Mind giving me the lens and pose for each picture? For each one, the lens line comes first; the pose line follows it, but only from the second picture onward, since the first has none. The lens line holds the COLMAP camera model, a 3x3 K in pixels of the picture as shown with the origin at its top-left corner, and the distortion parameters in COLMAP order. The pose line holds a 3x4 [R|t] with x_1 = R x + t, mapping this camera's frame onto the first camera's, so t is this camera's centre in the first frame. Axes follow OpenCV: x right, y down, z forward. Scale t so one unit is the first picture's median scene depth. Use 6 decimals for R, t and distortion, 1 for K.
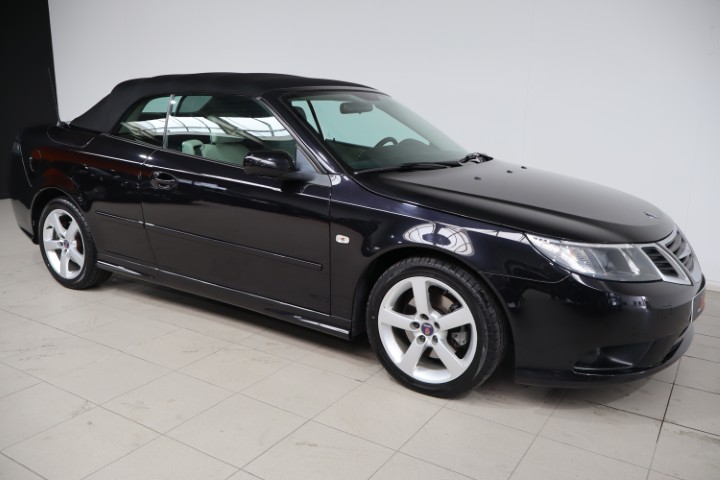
lens RADIAL K [[603.7, 0, 351.8], [0, 603.7, 243.2], [0, 0, 1]] dist [0.009742, 0.003384]
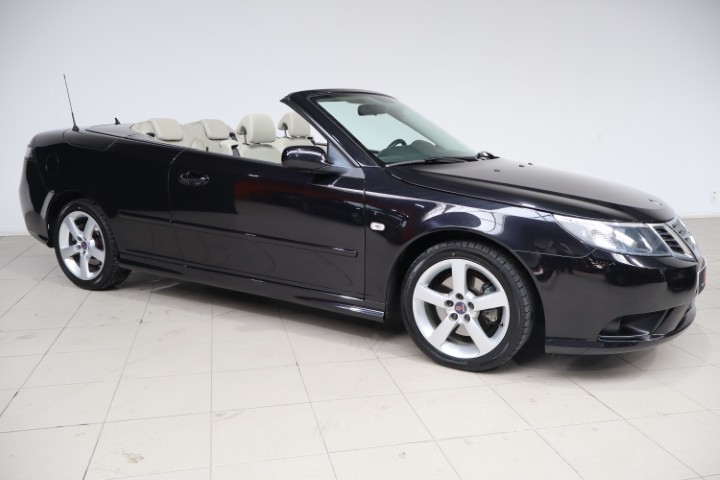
lens RADIAL K [[603.7, 0, 348.3], [0, 603.7, 239.0], [0, 0, 1]] dist [0.009742, 0.003384]
pose [[0.997973, -0.016061, 0.061575, -0.129457], [0.018670, 0.998942, -0.042027, 0.057817], [-0.060835, 0.043091, 0.997217, -0.060871]]
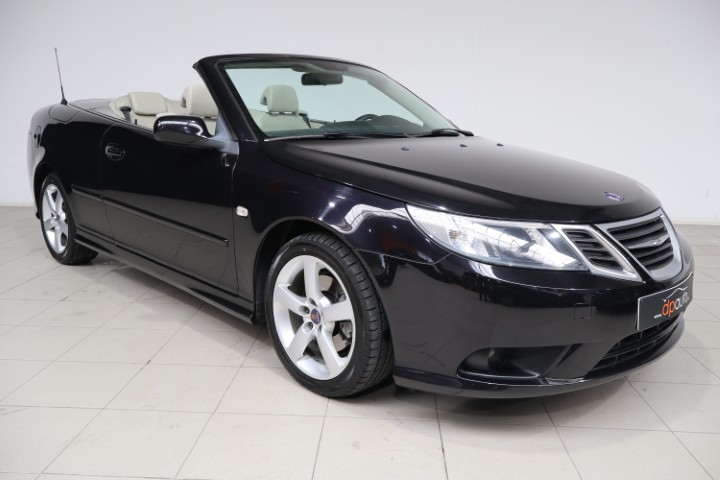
lens RADIAL K [[603.7, 0, 359.9], [0, 603.7, 242.5], [0, 0, 1]] dist [0.009742, 0.003384]
pose [[0.974409, 0.044630, -0.220309, 0.348389], [-0.049388, 0.998649, -0.016133, 0.044476], [0.219292, 0.026601, 0.975297, 0.155319]]
